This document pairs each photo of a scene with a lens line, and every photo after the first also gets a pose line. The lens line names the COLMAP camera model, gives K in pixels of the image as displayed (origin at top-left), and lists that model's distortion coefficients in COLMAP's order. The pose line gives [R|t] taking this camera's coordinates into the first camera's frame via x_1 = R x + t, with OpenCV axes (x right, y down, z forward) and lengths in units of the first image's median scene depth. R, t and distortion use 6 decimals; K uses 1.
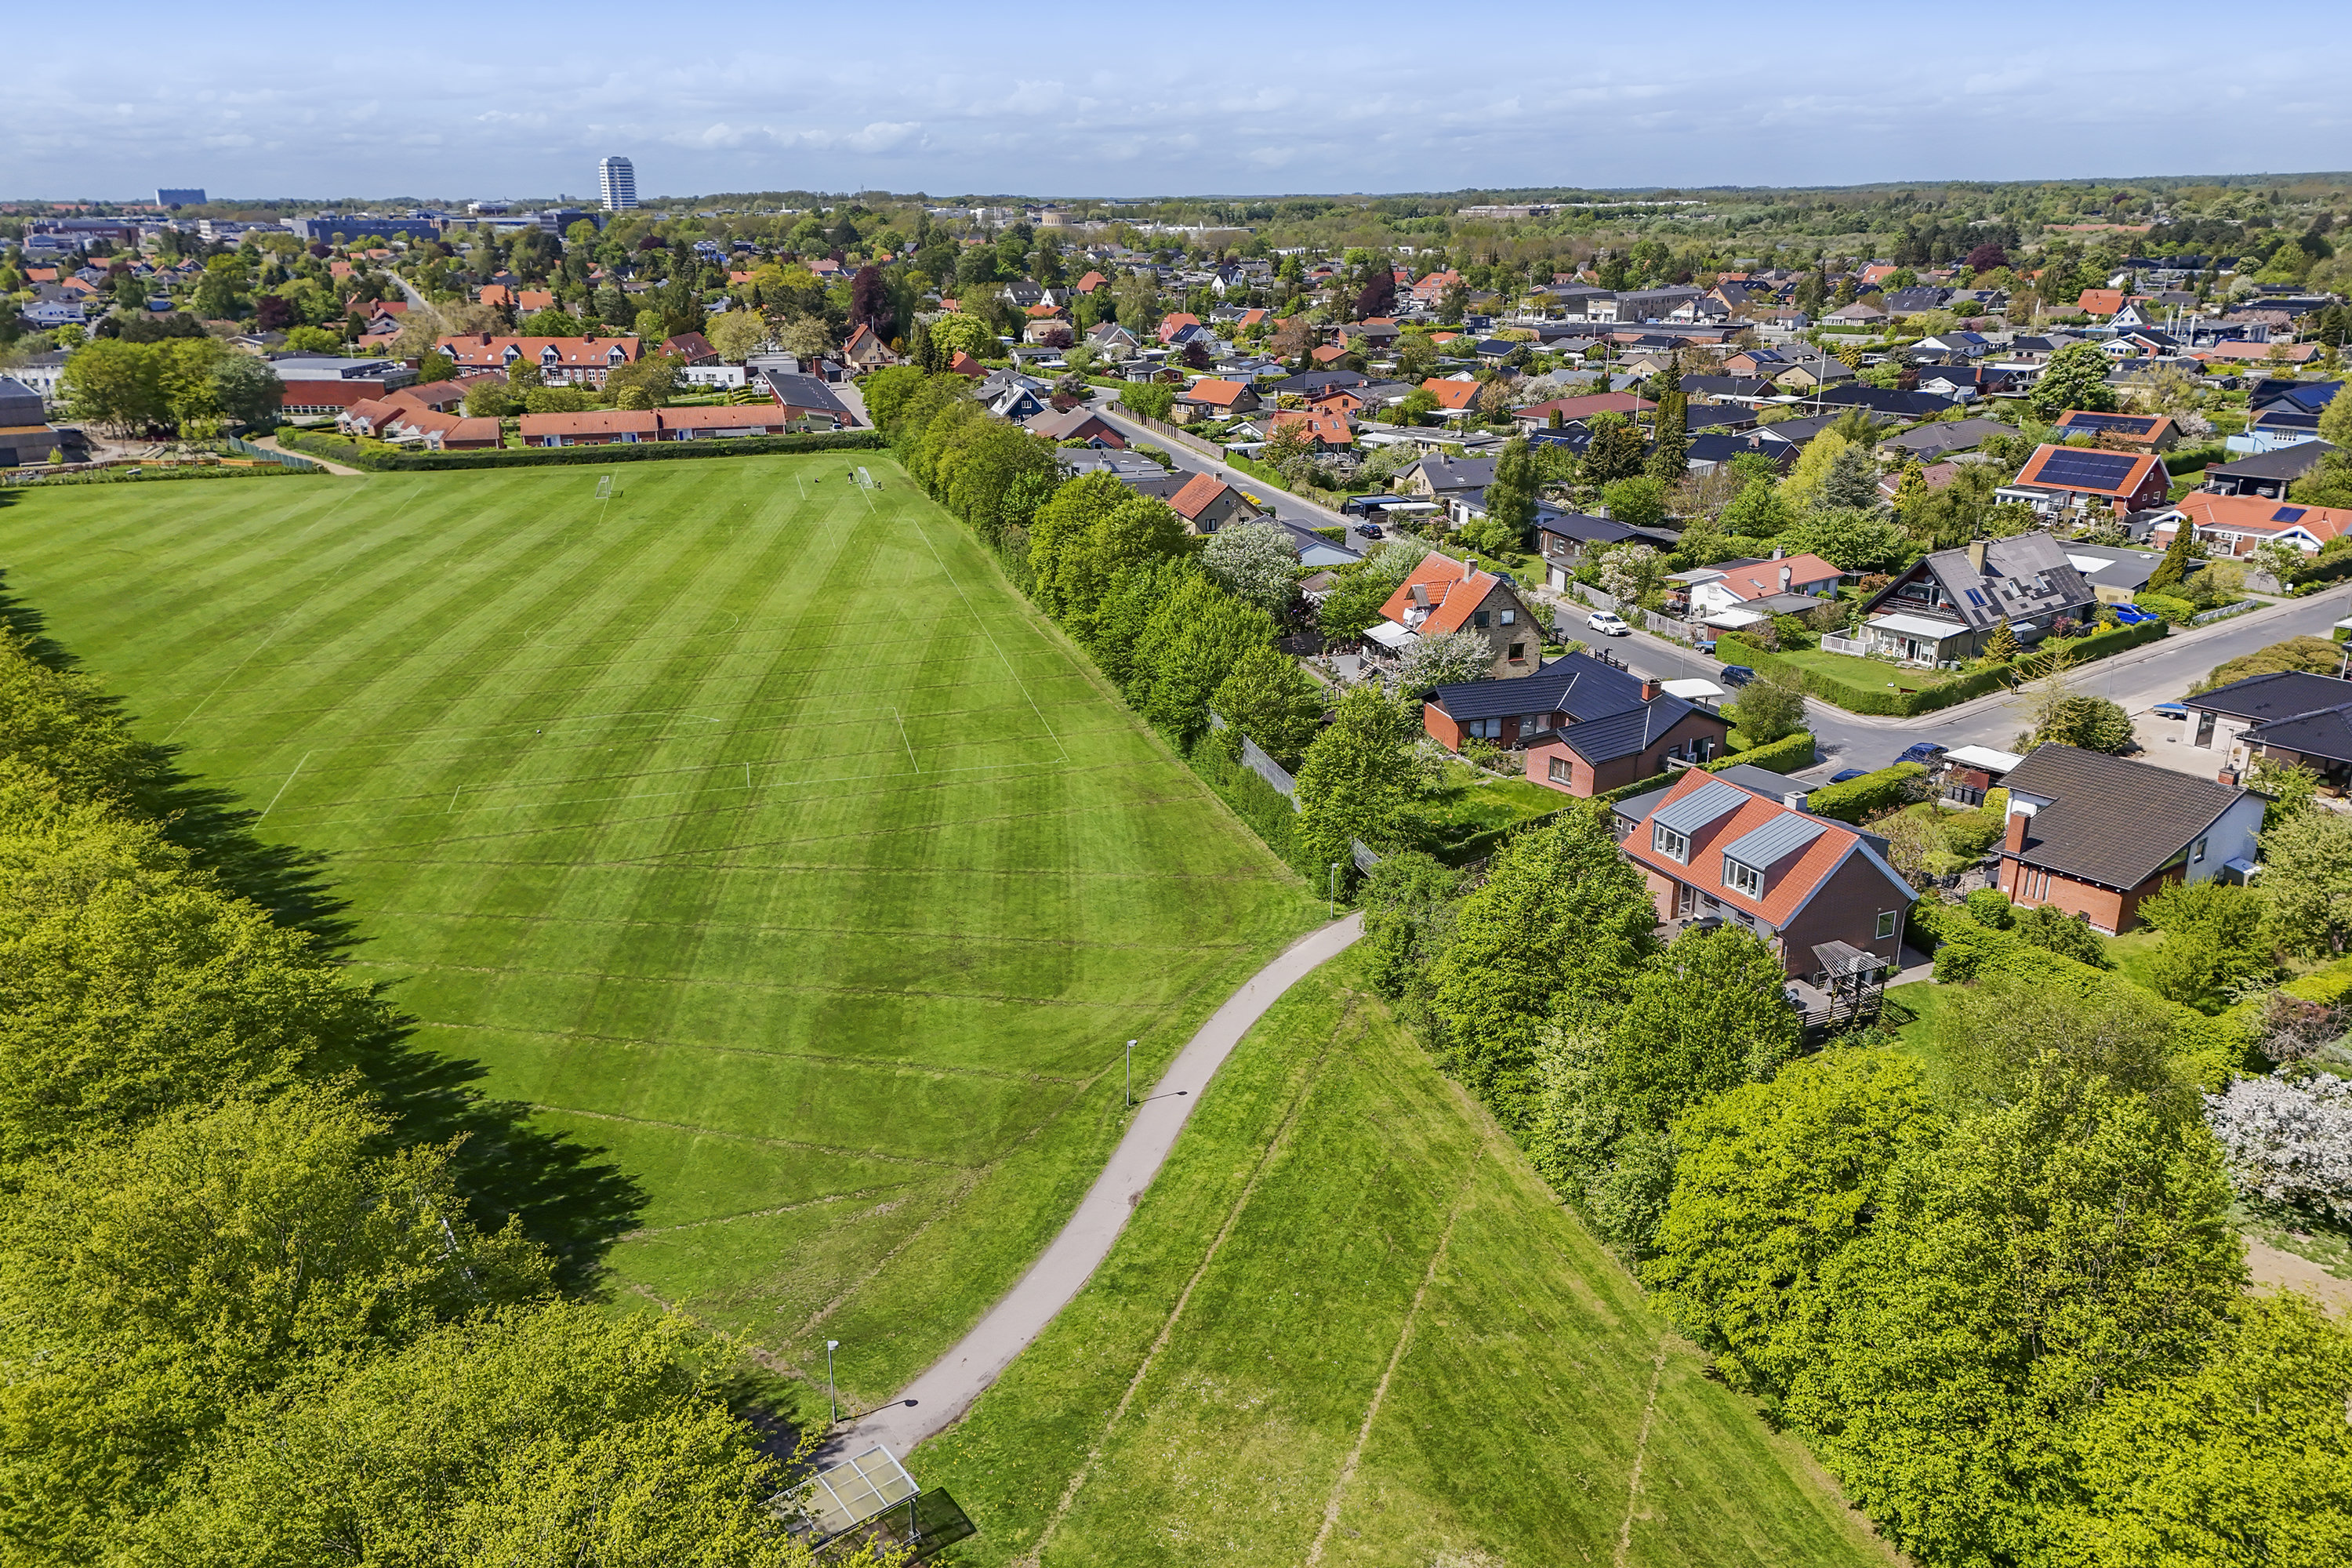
lens RADIAL K [[1730.9, 0, 1176.0], [0, 1730.9, 784.0], [0, 0, 1]] dist [0.070913, -0.053157]
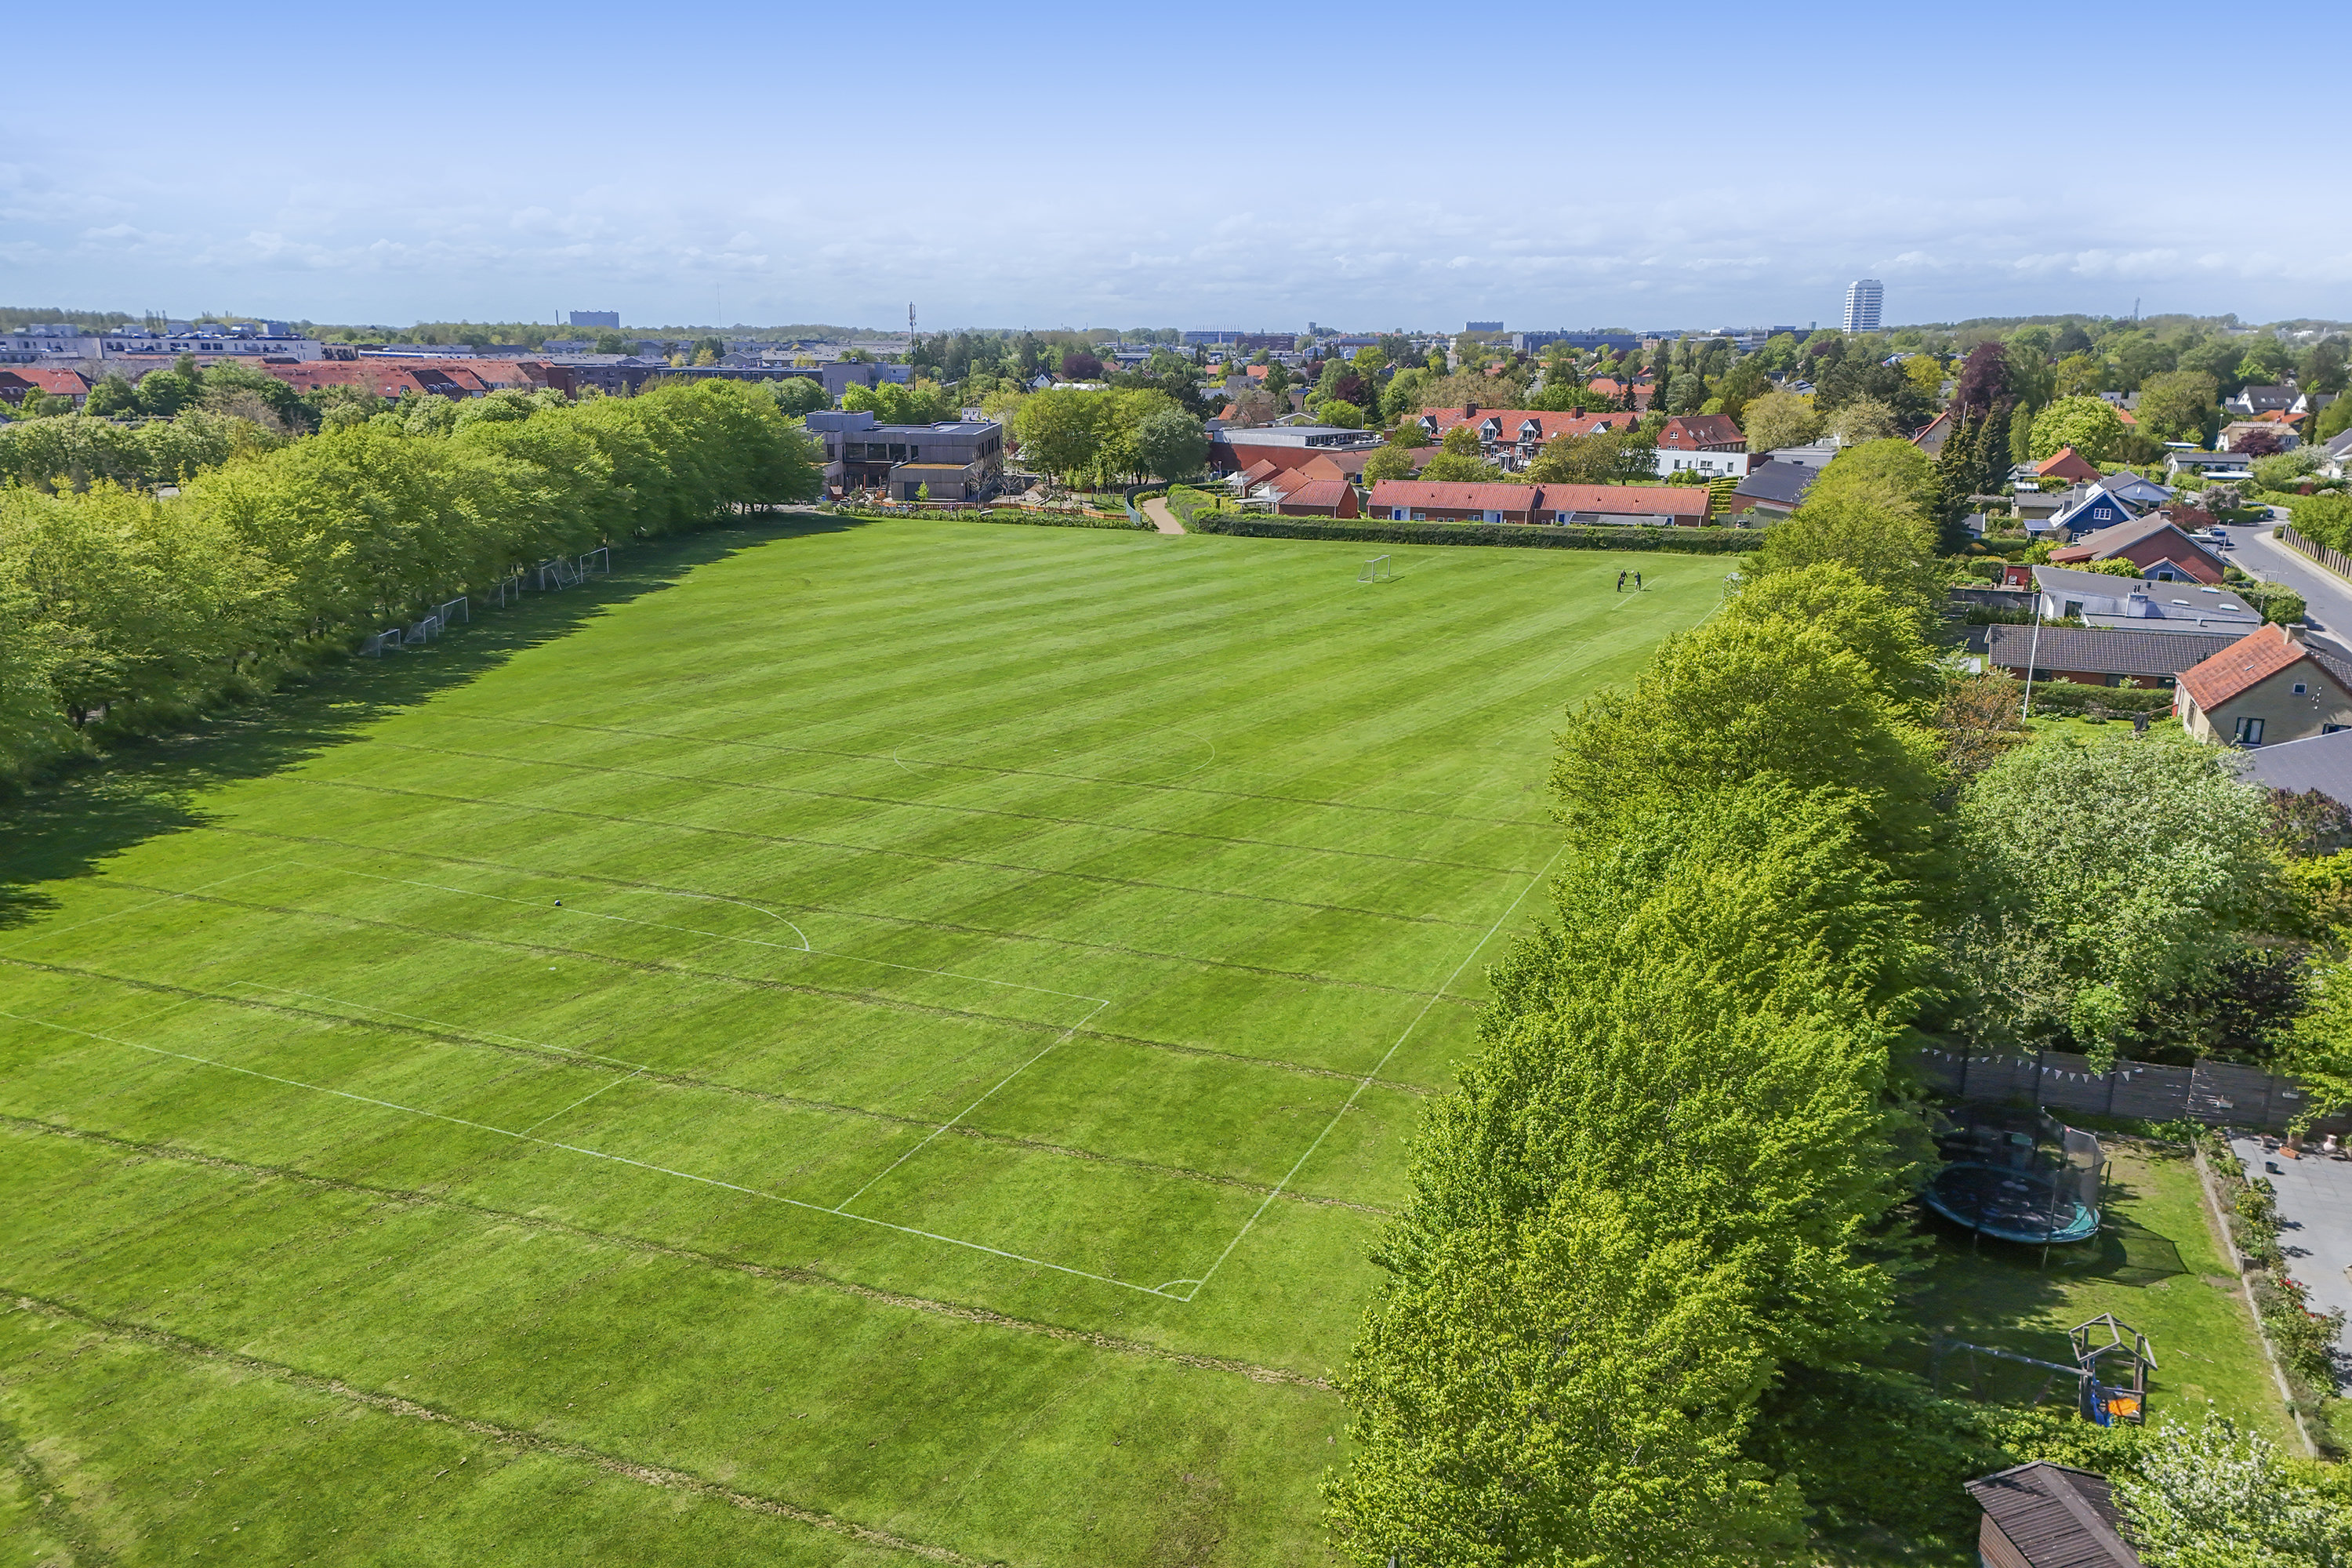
lens RADIAL K [[1686.4, 0, 1176.0], [0, 1686.4, 784.0], [0, 0, 1]] dist [0.057805, -0.028812]
pose [[0.772685, 0.169283, -0.611802, 0.116655], [-0.209557, 0.977779, 0.005884, -0.104235], [0.599203, 0.123661, 0.790989, 0.614389]]
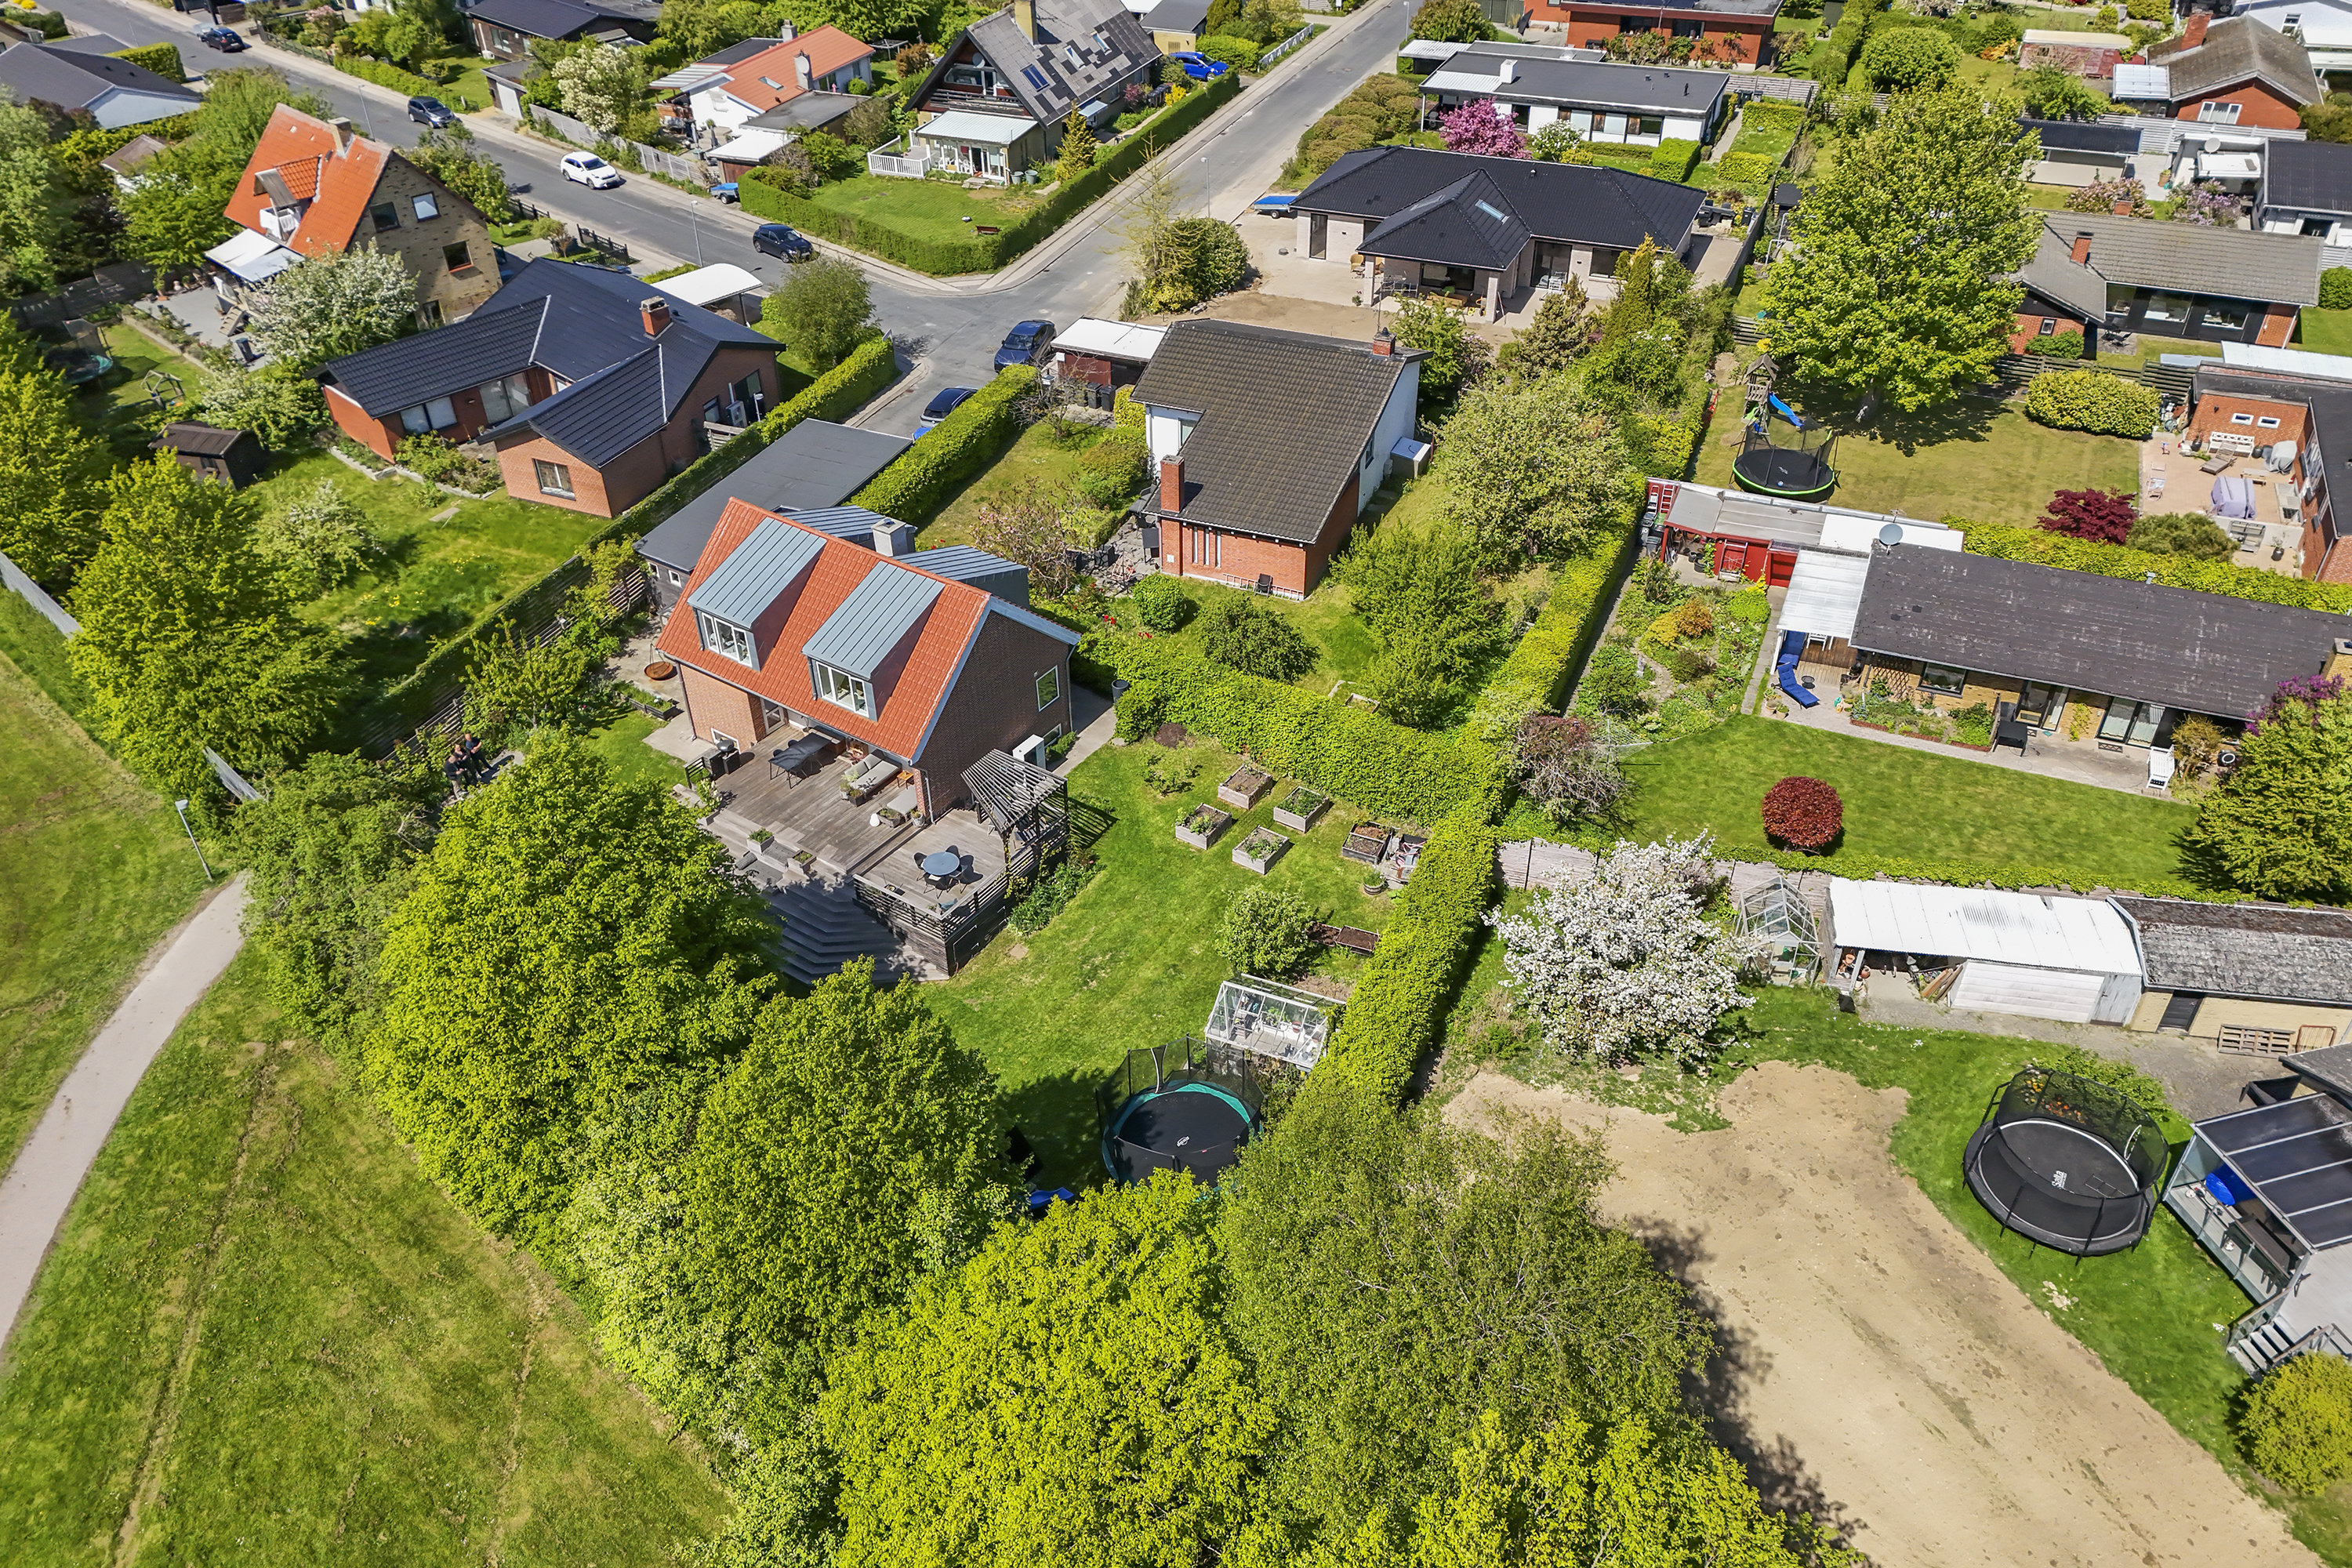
lens RADIAL K [[1686.4, 0, 1176.0], [0, 1686.4, 784.0], [0, 0, 1]] dist [0.057805, -0.028812]
pose [[0.861939, -0.311987, 0.399657, 0.103883], [0.169847, 0.920391, 0.352181, -0.072086], [-0.477717, -0.235678, 0.846311, 0.243136]]
